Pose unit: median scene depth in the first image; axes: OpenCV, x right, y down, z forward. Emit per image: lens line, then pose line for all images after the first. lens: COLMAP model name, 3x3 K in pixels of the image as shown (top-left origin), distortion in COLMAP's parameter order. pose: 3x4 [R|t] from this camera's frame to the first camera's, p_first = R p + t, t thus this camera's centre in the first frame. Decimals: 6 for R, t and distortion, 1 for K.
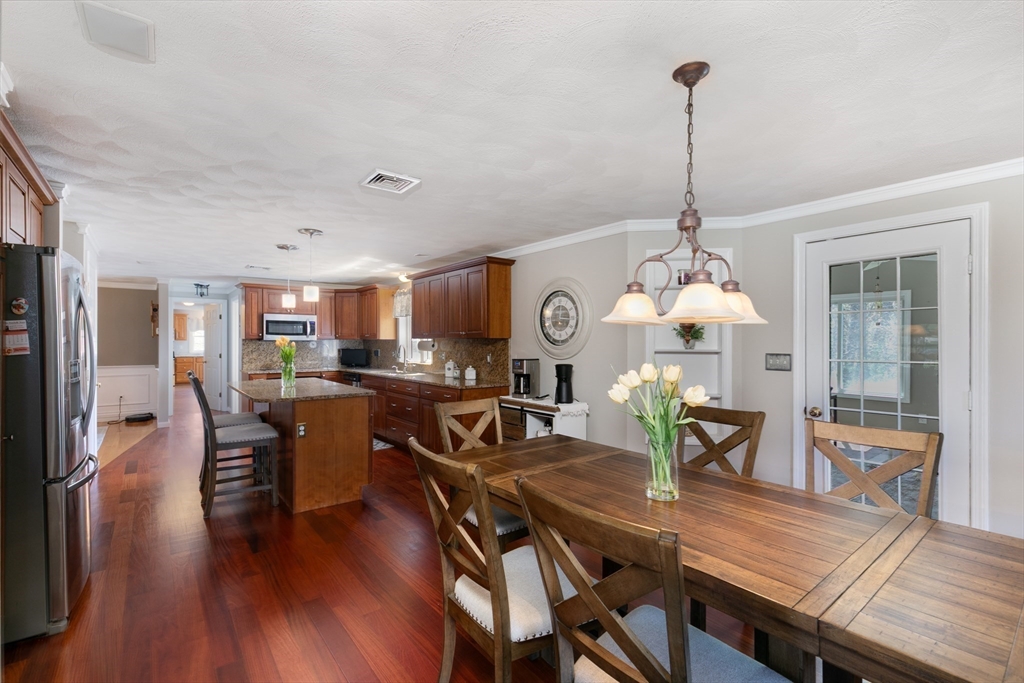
lens RADIAL K [[458.7, 0, 509.4], [0, 458.7, 341.6], [0, 0, 1]] dist [0.009051, -0.002654]
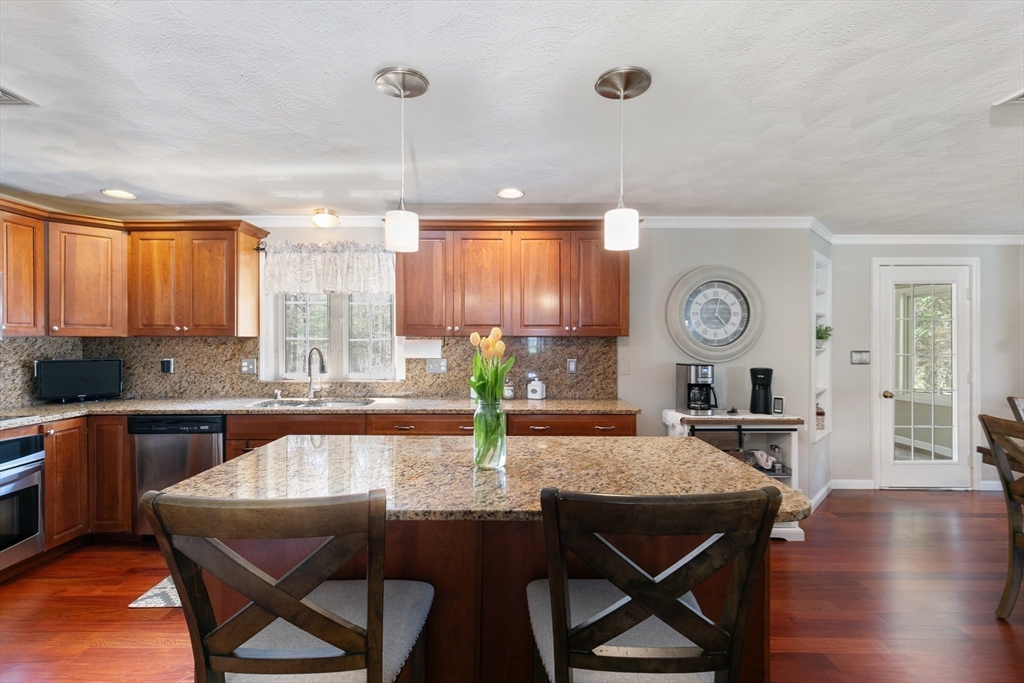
lens RADIAL K [[458.7, 0, 508.1], [0, 458.7, 339.0], [0, 0, 1]] dist [0.009051, -0.002654]
pose [[0.610983, 0.000875, 0.791643, -0.708709], [0.000182, 0.999999, -0.001246, -0.003185], [-0.791644, 0.000905, 0.610982, 0.711879]]
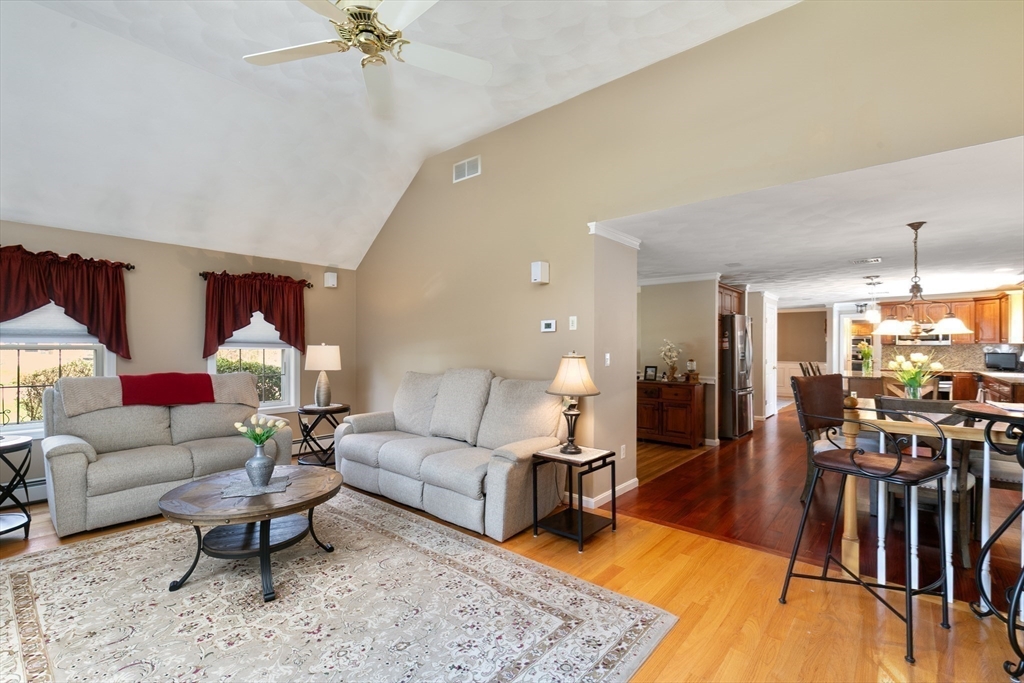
lens RADIAL K [[458.7, 0, 493.2], [0, 458.7, 344.0], [0, 0, 1]] dist [0.009051, -0.002654]
pose [[0.179229, -0.007451, -0.983779, 0.790255], [-0.001281, 0.999969, -0.007807, 0.008571], [0.983807, 0.002659, 0.179214, -0.516530]]
